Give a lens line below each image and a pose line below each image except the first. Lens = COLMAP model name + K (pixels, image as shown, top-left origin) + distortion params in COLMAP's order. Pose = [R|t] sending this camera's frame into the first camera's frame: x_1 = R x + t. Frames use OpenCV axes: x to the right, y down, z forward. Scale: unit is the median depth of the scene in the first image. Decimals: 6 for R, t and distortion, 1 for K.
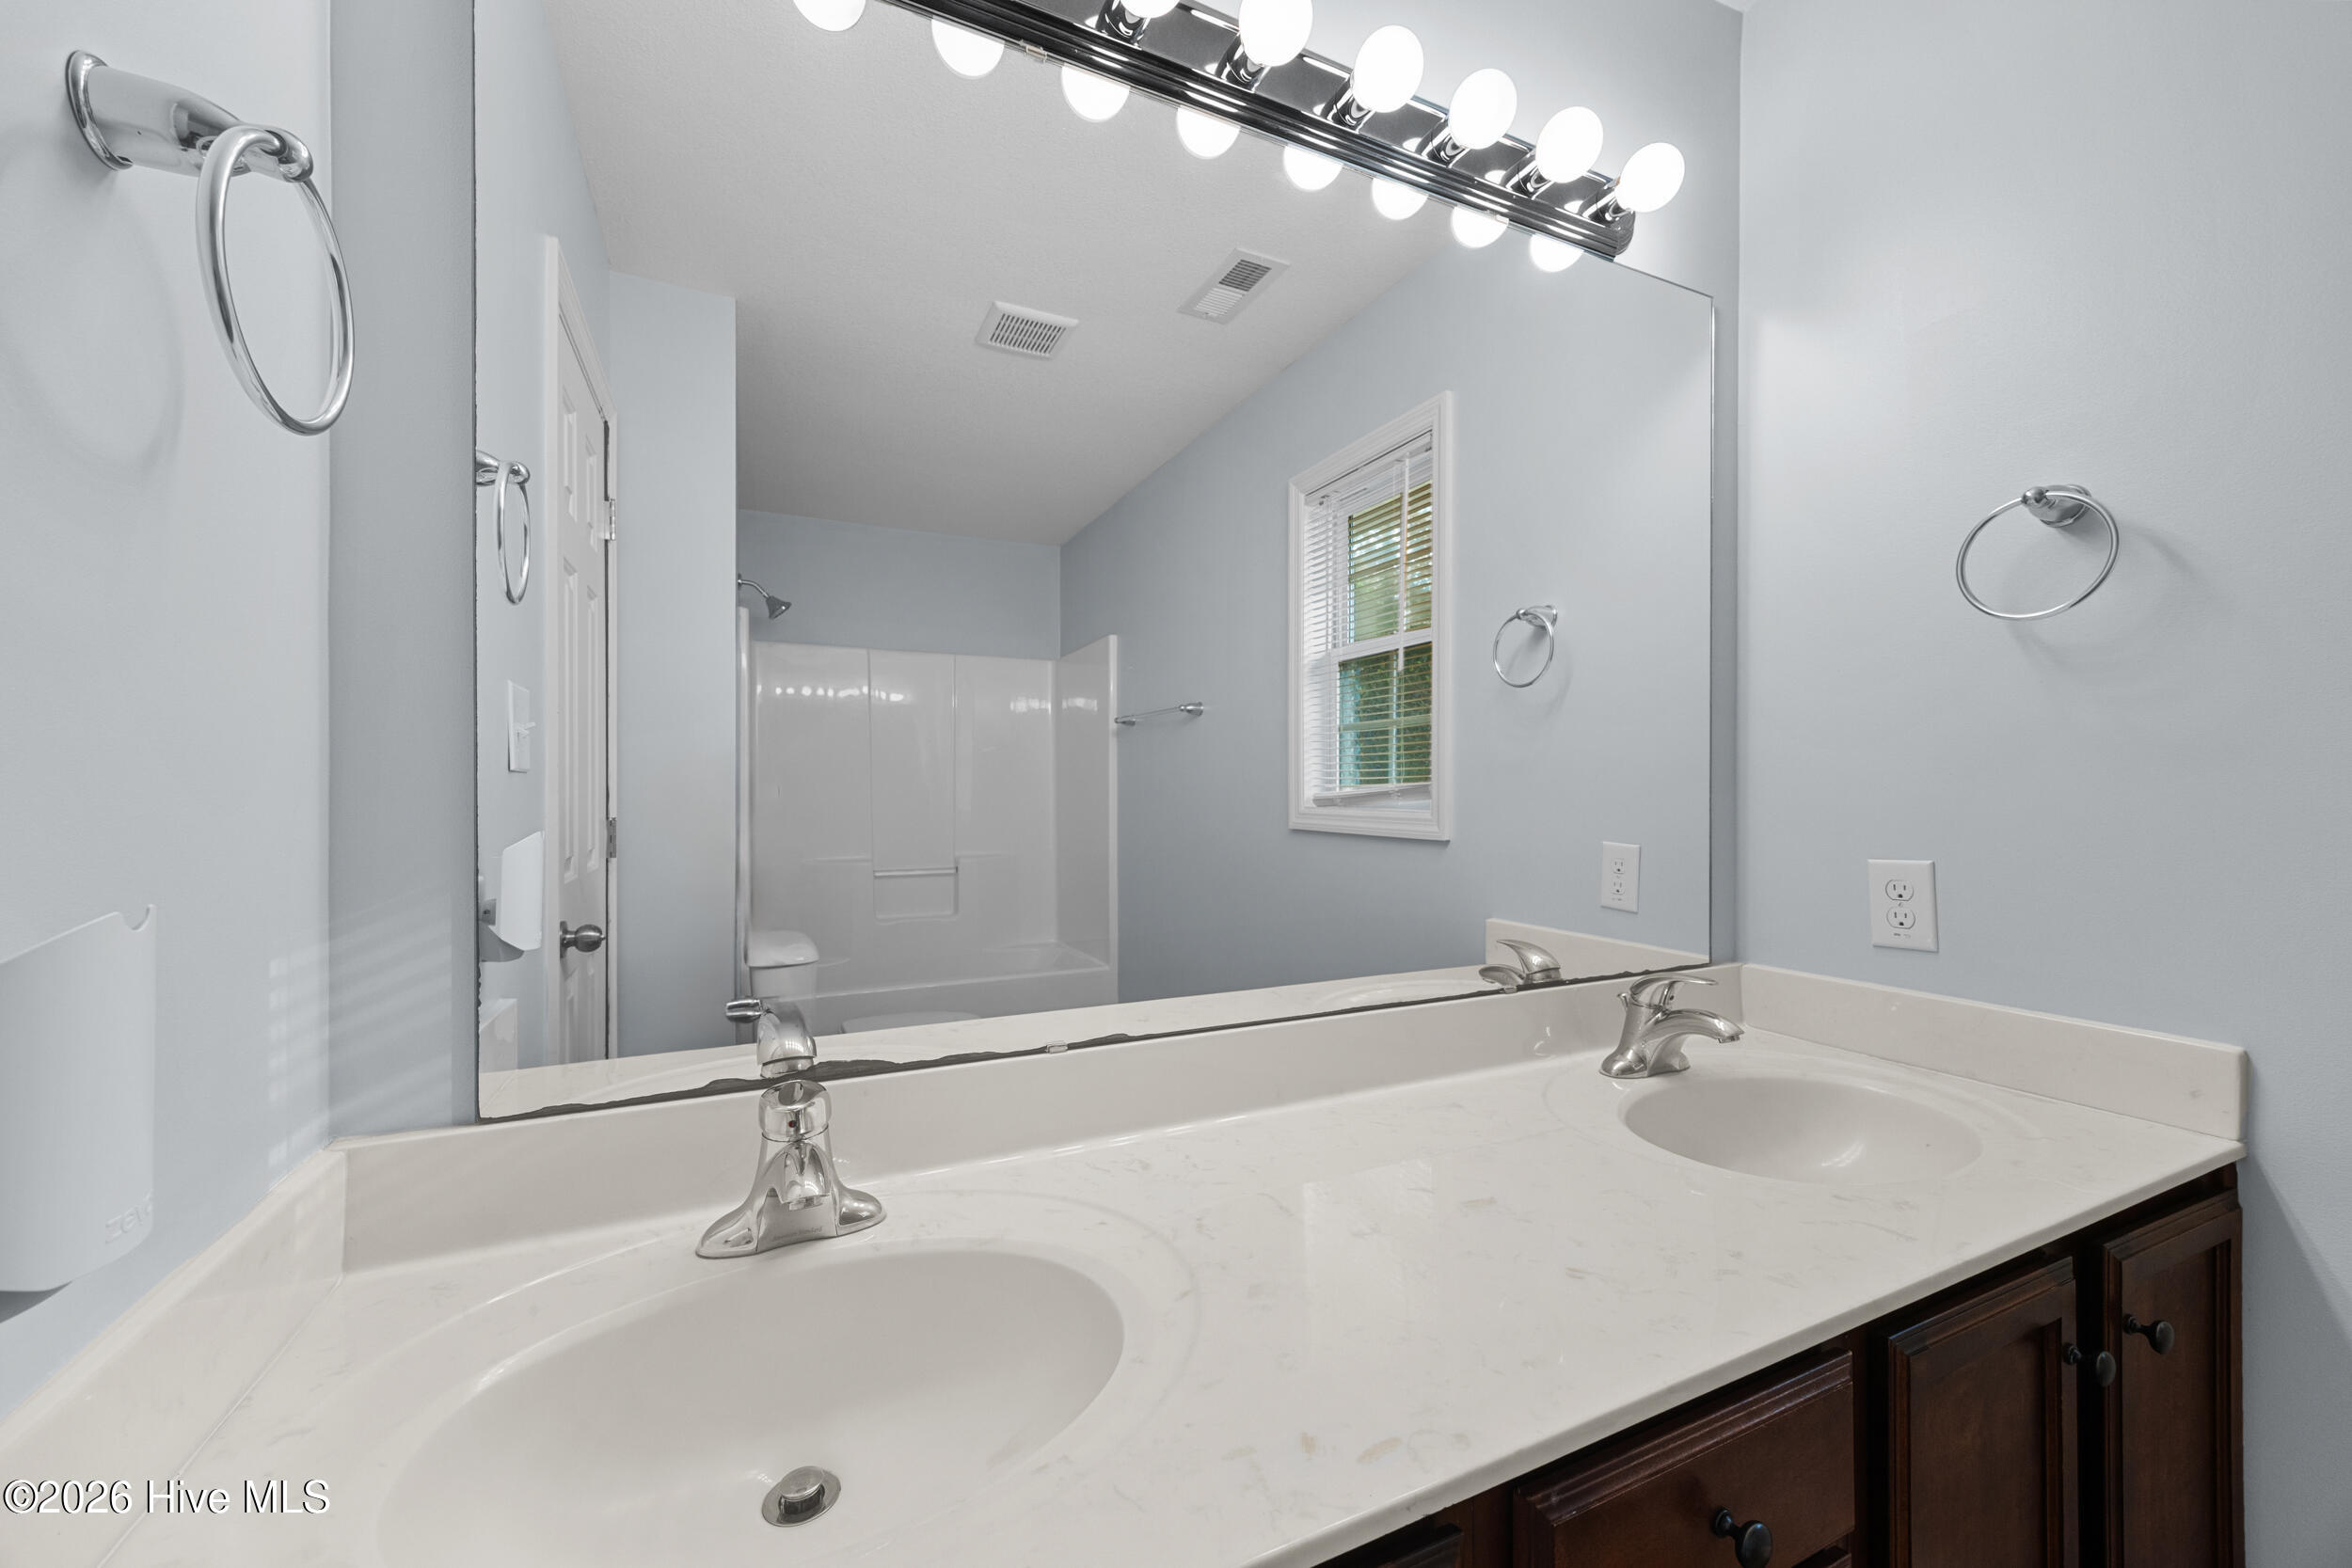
lens RADIAL K [[889.0, 0, 1184.5], [0, 889.0, 790.0], [0, 0, 1]] dist [-0.003403, 0.000186]
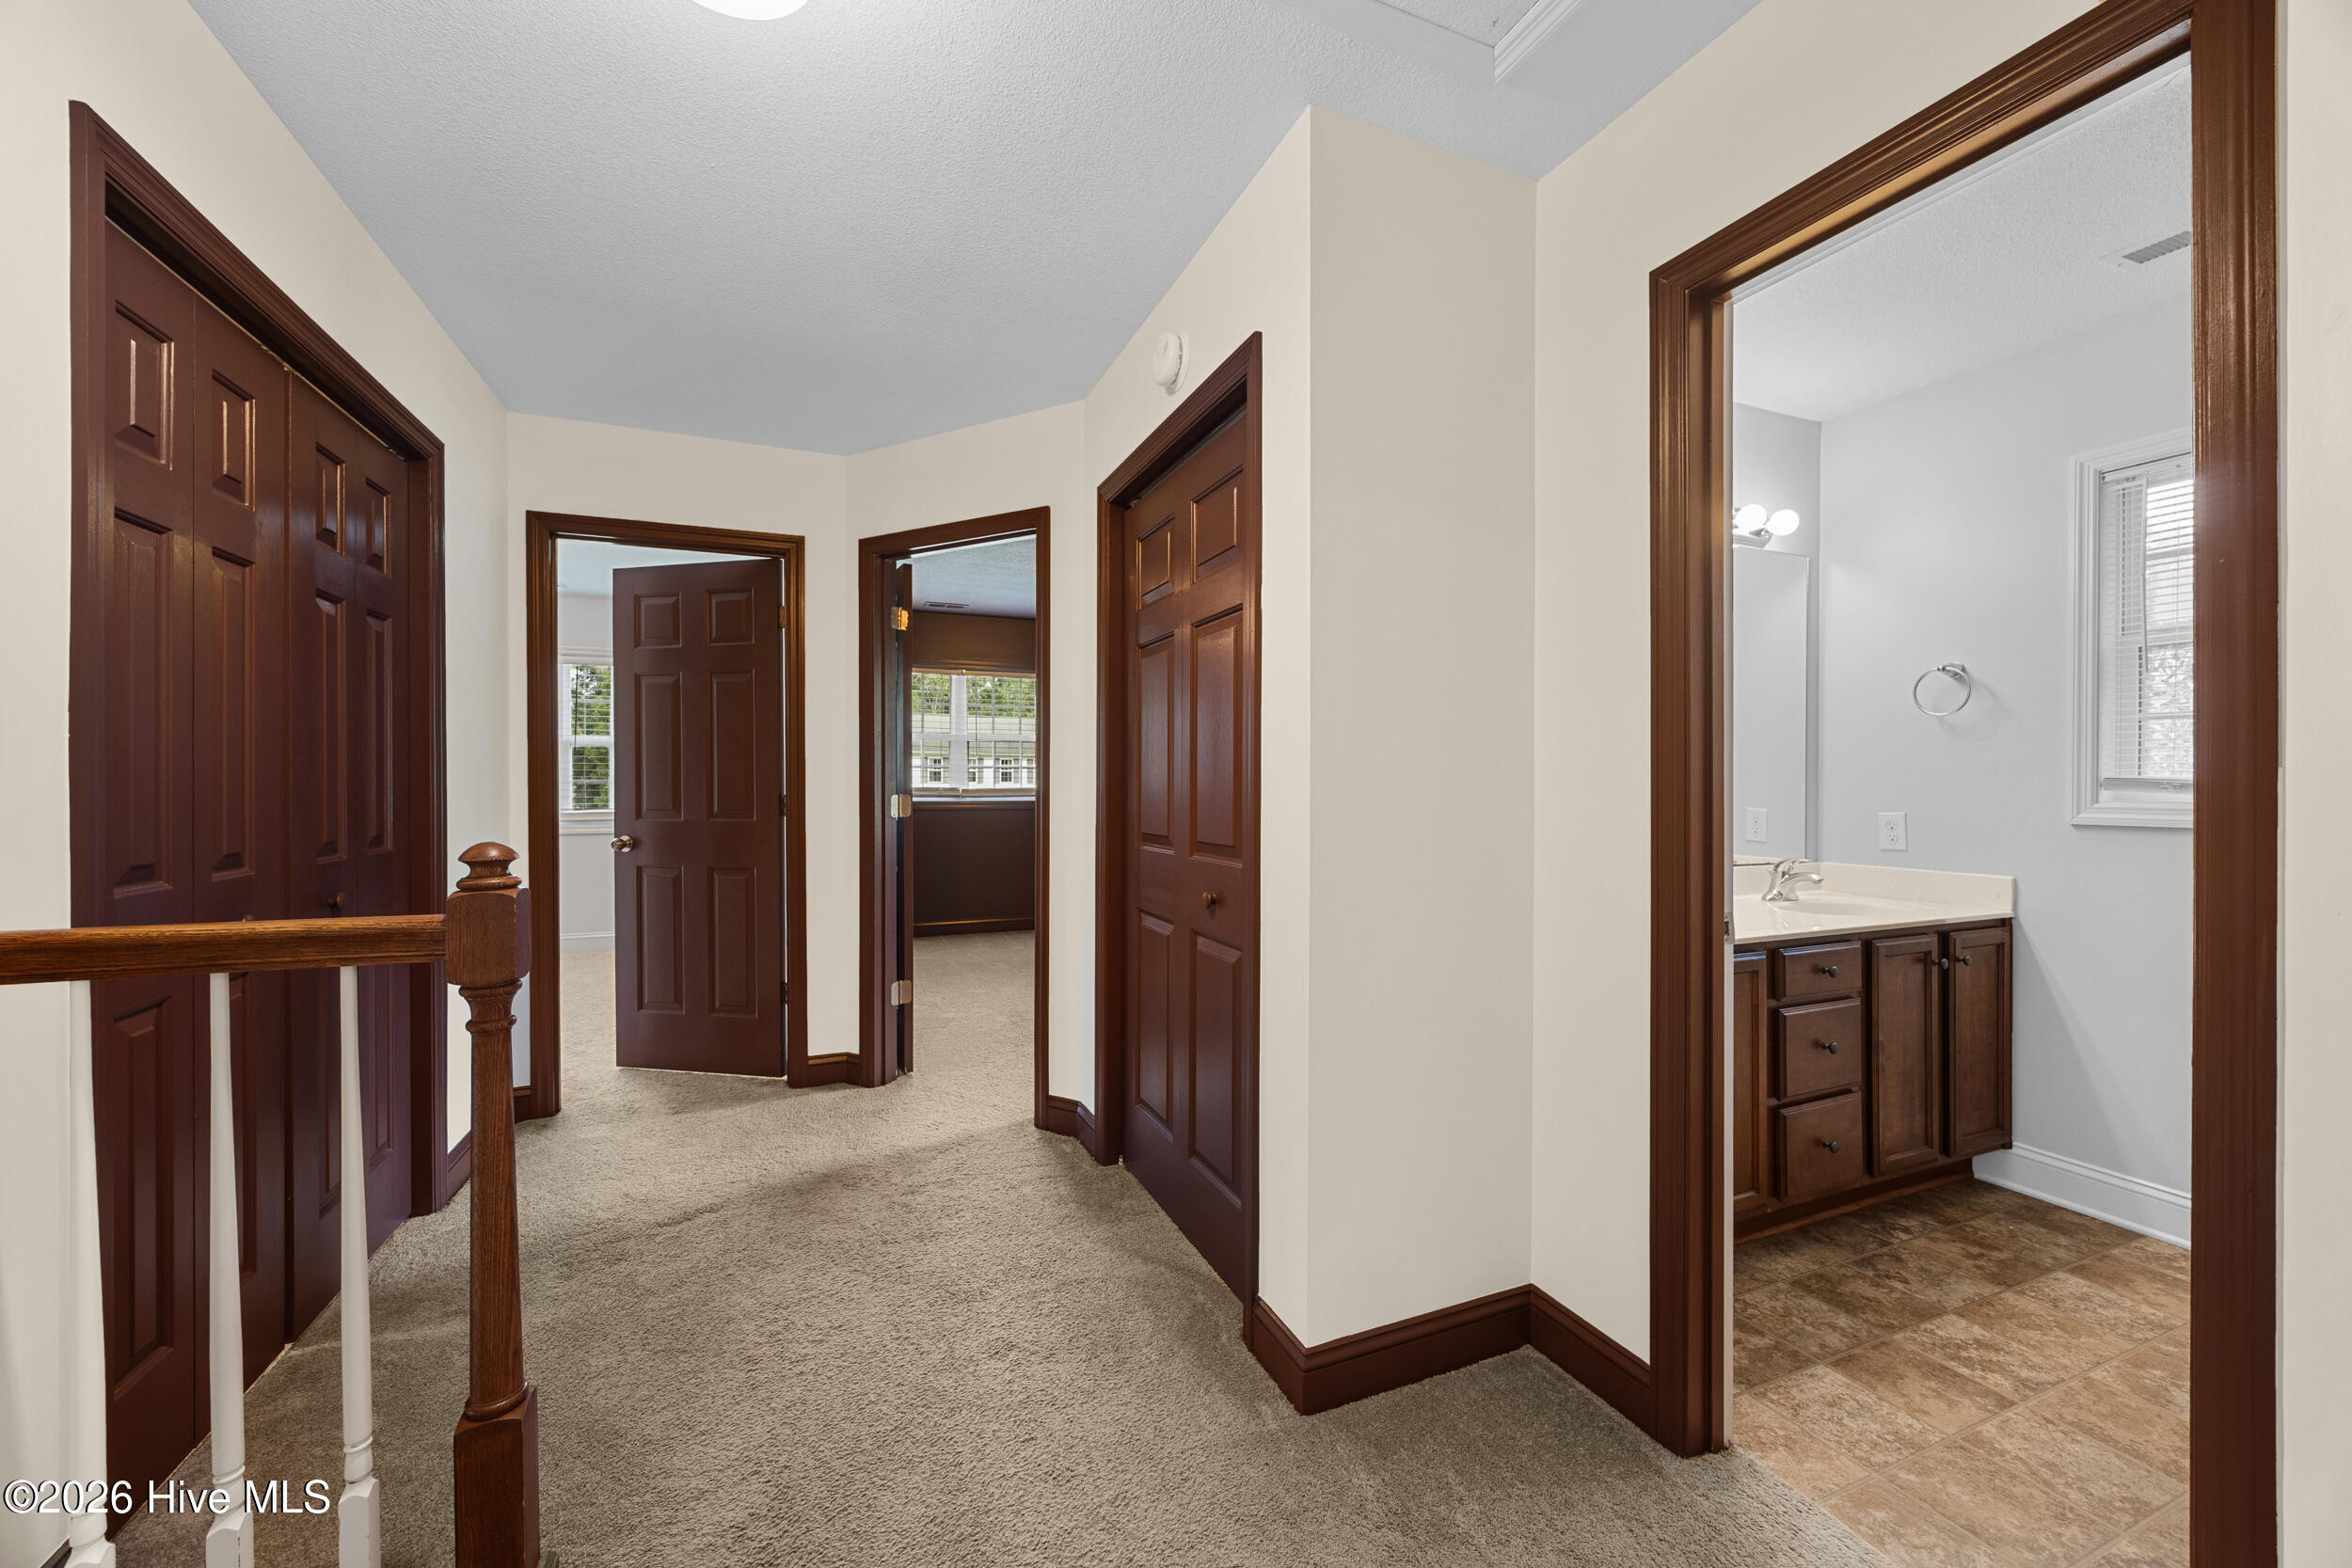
lens RADIAL K [[889.0, 0, 1166.0], [0, 889.0, 779.7], [0, 0, 1]] dist [-0.003403, 0.000186]
pose [[0.998368, -0.004485, -0.056925, -1.069630], [0.004471, 0.999990, -0.000375, -0.017527], [0.056926, 0.000120, 0.998378, -1.592109]]
